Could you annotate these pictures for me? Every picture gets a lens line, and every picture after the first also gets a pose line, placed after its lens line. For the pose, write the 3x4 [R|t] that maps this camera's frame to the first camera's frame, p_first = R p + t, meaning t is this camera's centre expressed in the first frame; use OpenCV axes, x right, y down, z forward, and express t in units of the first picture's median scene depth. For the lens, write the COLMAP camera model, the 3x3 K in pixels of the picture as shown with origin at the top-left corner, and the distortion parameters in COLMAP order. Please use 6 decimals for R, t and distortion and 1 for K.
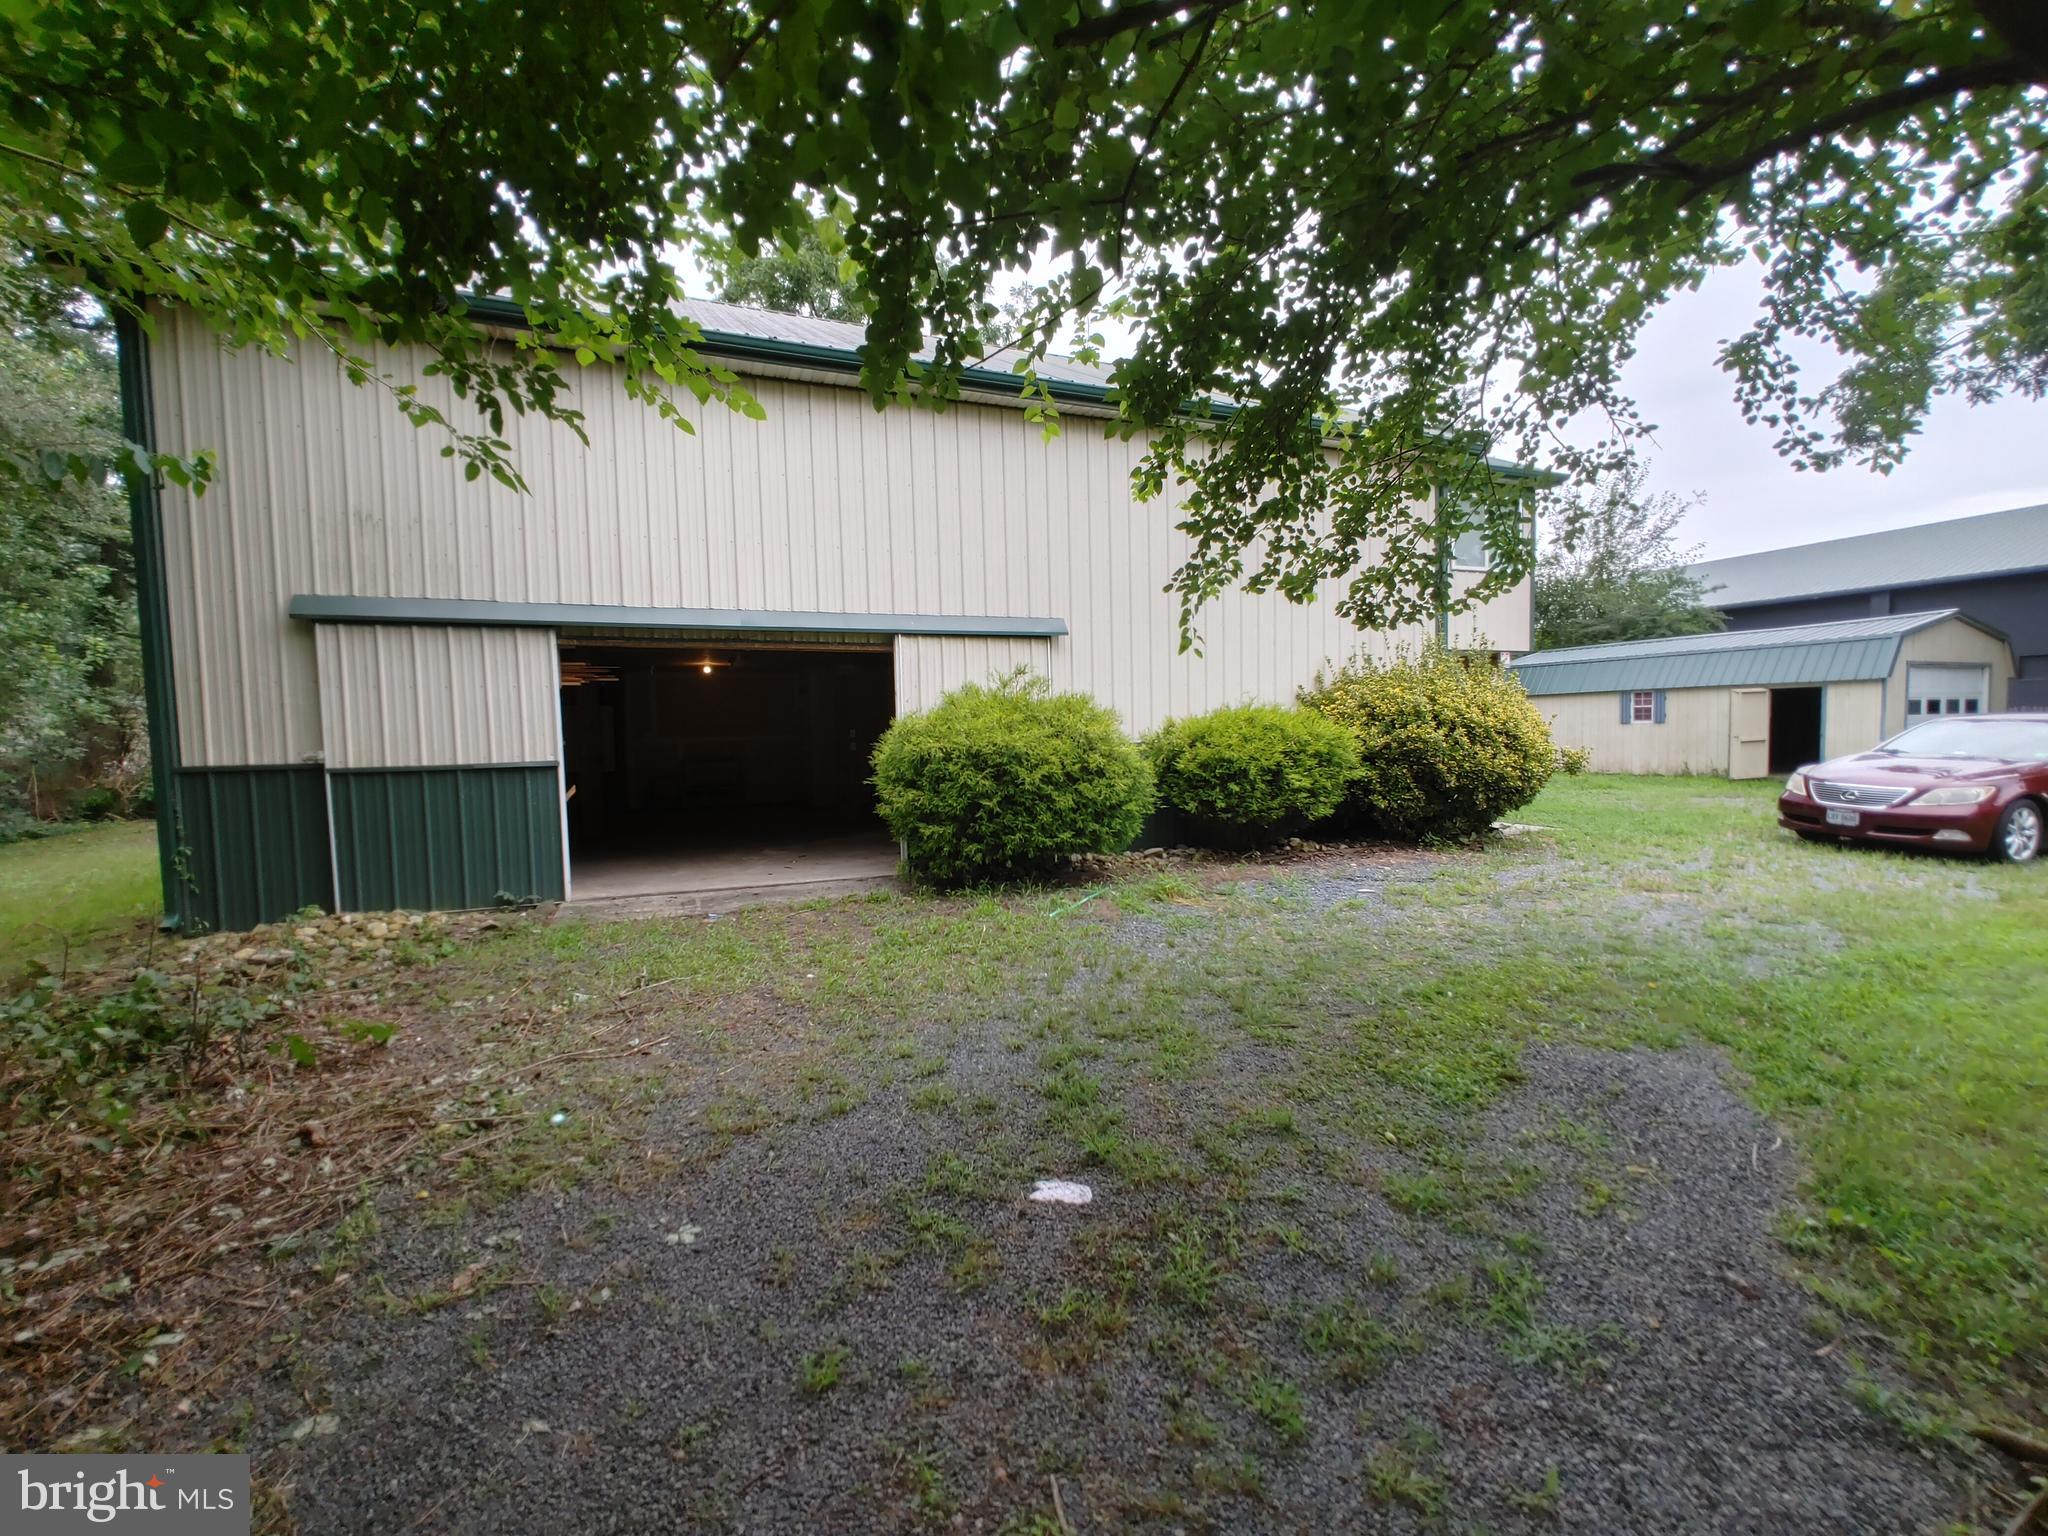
lens RADIAL K [[856.8, 0, 1024.9], [0, 856.8, 767.8], [0, 0, 1]] dist [-0.001913, 0.002357]
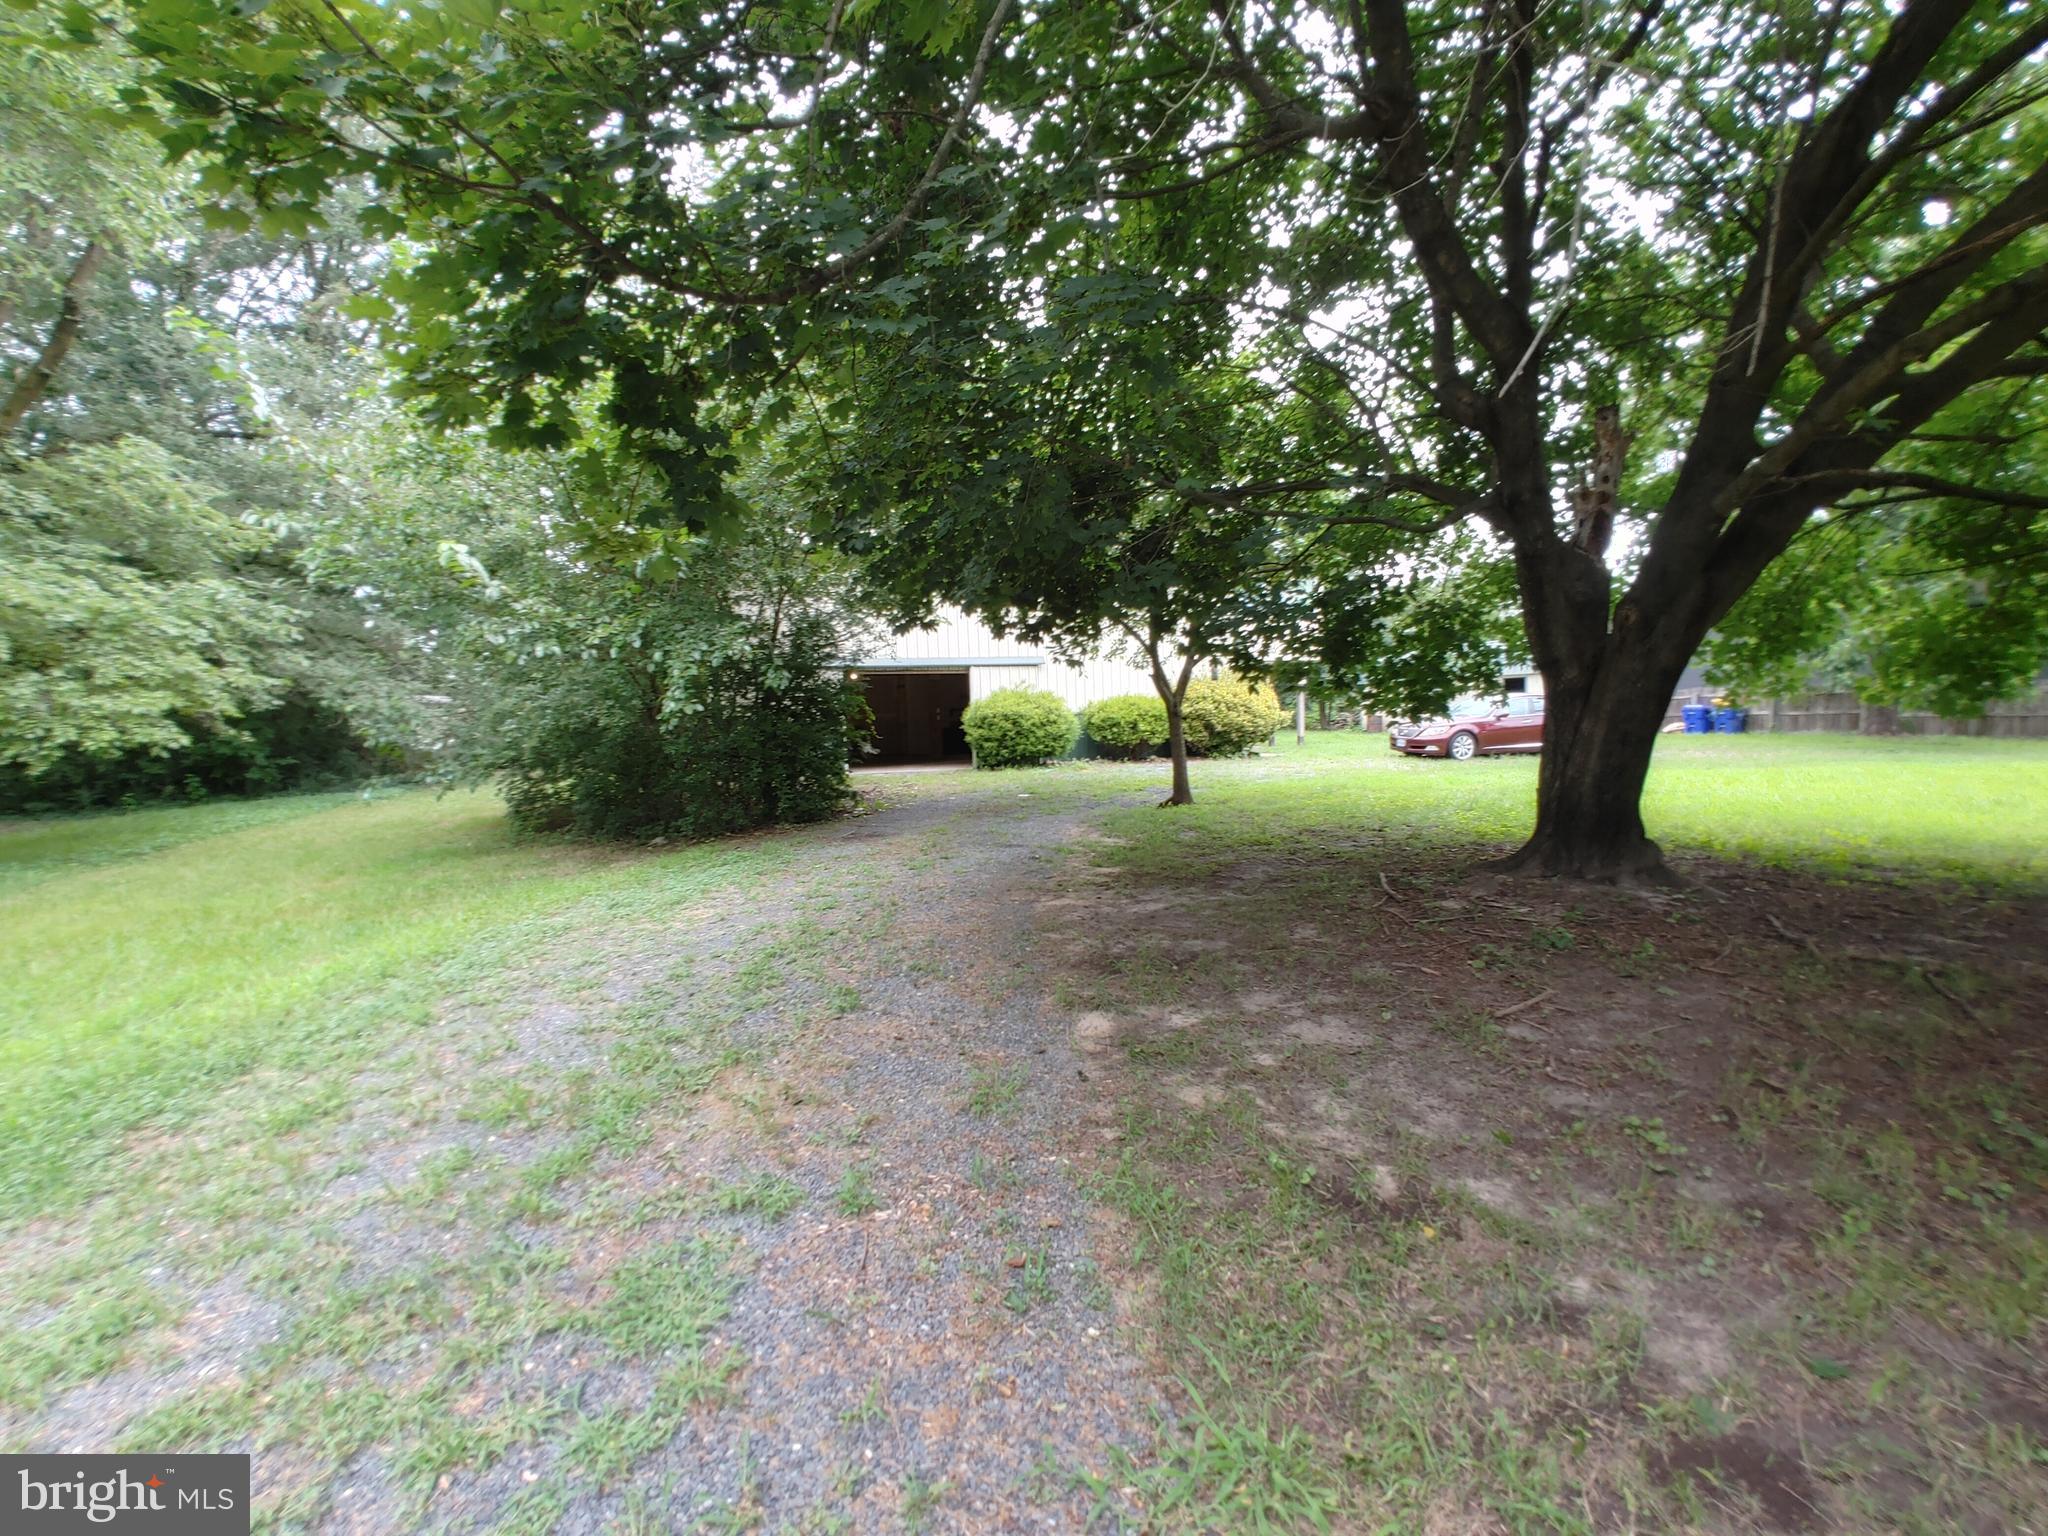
lens RADIAL K [[856.8, 0, 1023.3], [0, 856.8, 768.5], [0, 0, 1]] dist [-0.001913, 0.002357]
pose [[0.999490, -0.009296, -0.030555, 0.068219], [0.009657, 0.999885, 0.011691, 0.106316], [0.030442, -0.011980, 0.999465, -1.450793]]
